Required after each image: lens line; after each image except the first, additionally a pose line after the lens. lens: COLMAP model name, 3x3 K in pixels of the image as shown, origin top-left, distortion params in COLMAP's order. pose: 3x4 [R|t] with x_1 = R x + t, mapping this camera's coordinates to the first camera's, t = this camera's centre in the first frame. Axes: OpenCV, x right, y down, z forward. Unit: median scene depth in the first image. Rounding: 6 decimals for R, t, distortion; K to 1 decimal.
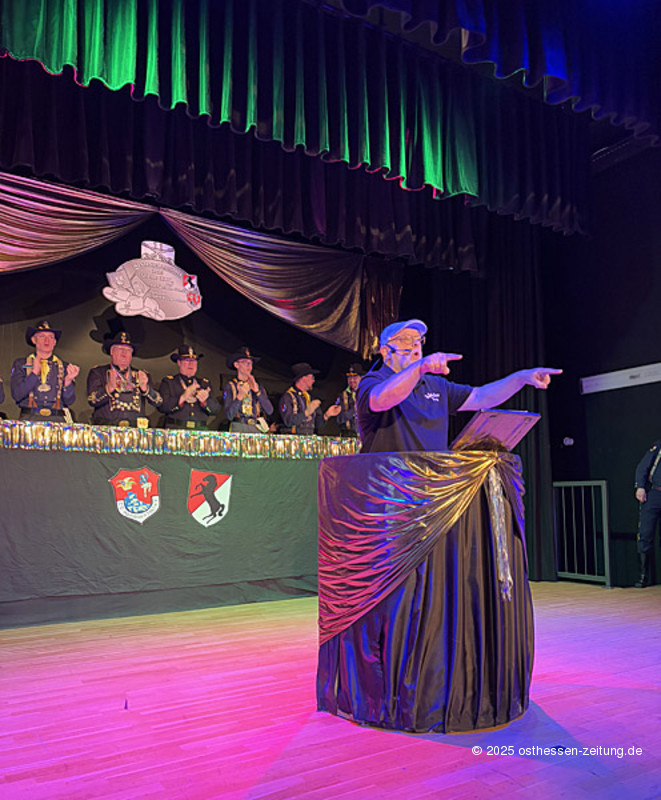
lens RADIAL K [[659.1, 0, 340.0], [0, 659.1, 444.4], [0, 0, 1]] dist [0.008389, -0.002842]
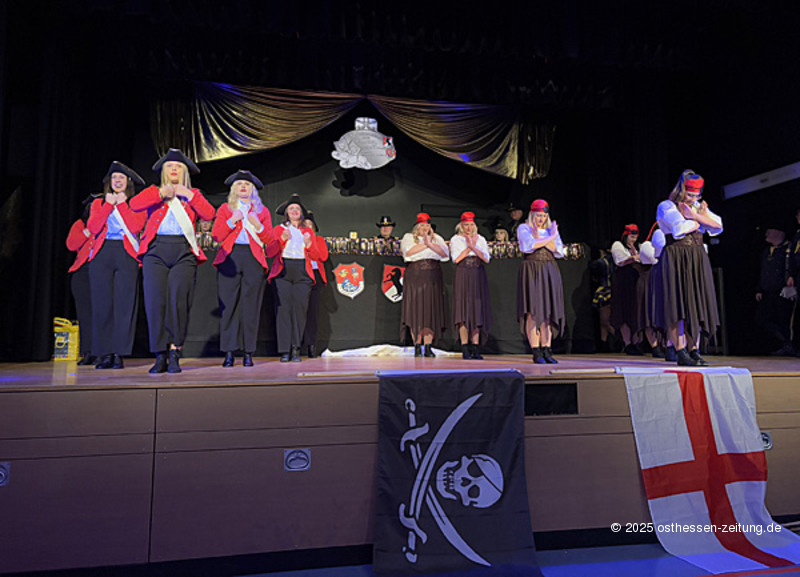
lens RADIAL K [[619.3, 0, 380.9], [0, 619.3, 258.3], [0, 0, 1]] dist [0.092537, -0.129124]
pose [[0.934478, -0.037848, -0.354004, 0.254035], [0.024293, 0.998794, -0.042658, 0.078257], [0.355192, 0.031263, 0.934271, -0.315750]]
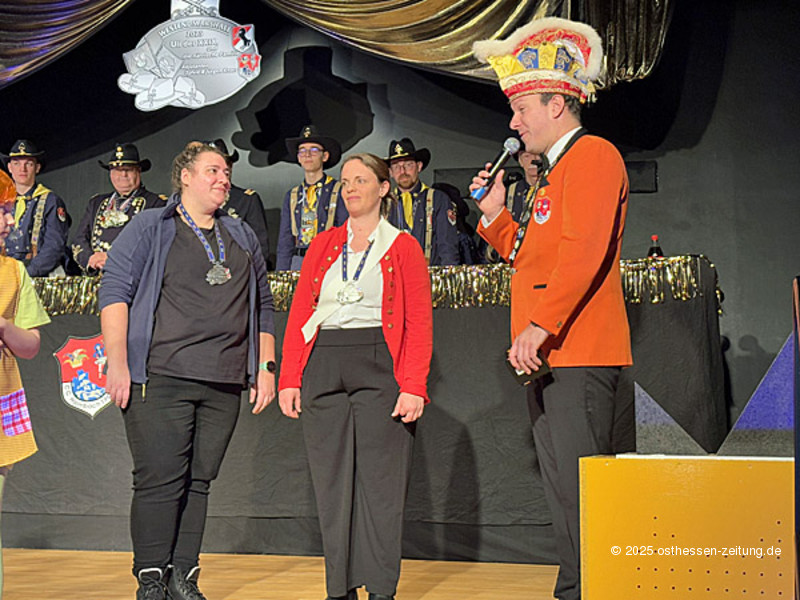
lens RADIAL K [[1315.8, 0, 398.6], [0, 1315.8, 299.2], [0, 0, 1]] dist [0.056016, 0.144922]
pose [[0.674023, -0.058059, -0.736425, 0.816167], [0.049485, 0.998216, -0.033407, 0.053024], [0.737051, -0.013925, 0.675694, 0.273970]]
